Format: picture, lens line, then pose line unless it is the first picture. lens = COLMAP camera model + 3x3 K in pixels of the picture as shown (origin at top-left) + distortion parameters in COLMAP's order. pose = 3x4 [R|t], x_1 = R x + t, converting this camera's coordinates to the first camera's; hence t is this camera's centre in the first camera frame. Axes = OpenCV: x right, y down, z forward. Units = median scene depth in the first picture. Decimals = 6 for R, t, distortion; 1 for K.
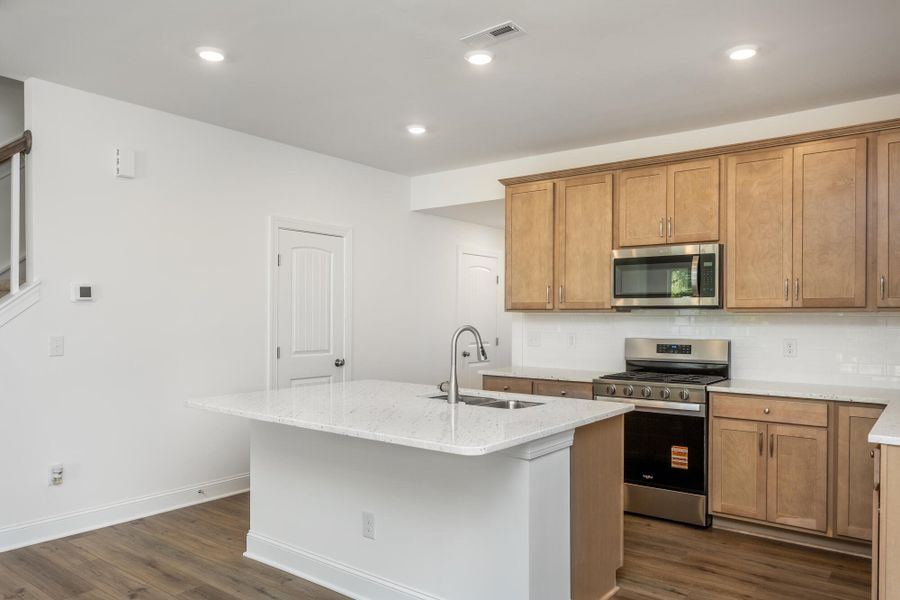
lens RADIAL K [[640.1, 0, 447.6], [0, 640.1, 315.1], [0, 0, 1]] dist [0.003452, 0.000010]
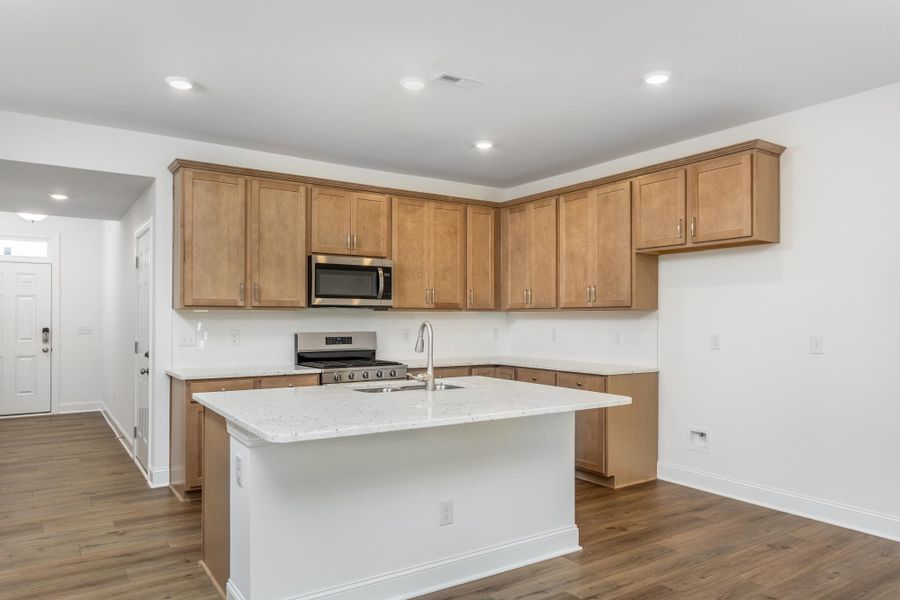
lens RADIAL K [[604.6, 0, 448.9], [0, 604.6, 312.6], [0, 0, 1]] dist [0.003986, 0.000776]
pose [[0.315260, 0.004260, 0.948996, -0.679188], [-0.002737, 0.999990, -0.003580, 0.003117], [-0.949001, -0.001469, 0.315269, 0.437689]]
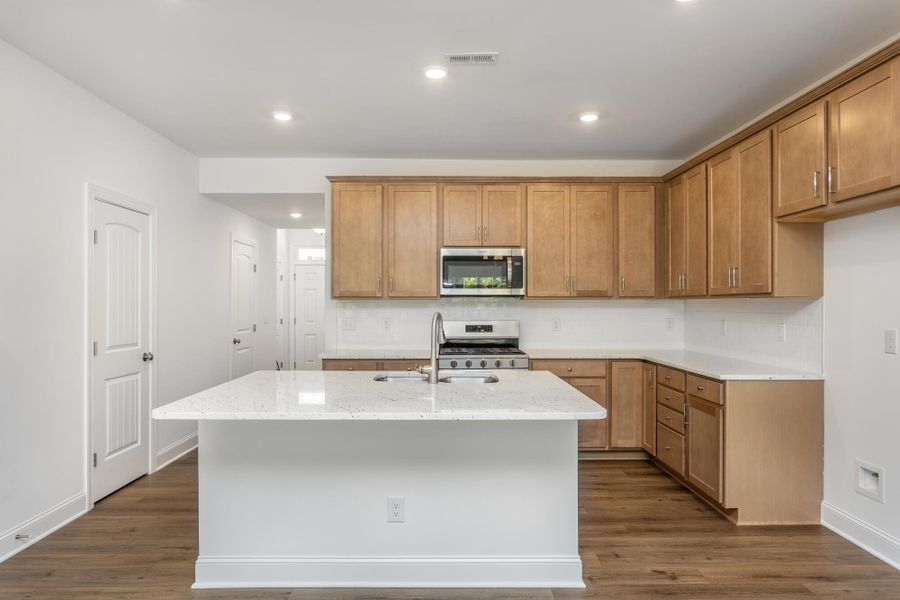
lens RADIAL K [[559.3, 0, 450.0], [0, 559.3, 300.0], [0, 0, 1]] dist [-0.002646, -0.000692]
pose [[0.781830, -0.001002, 0.623491, -0.391059], [0.002635, 0.999995, -0.001697, -0.002161], [-0.623486, 0.002970, 0.781829, 0.161393]]
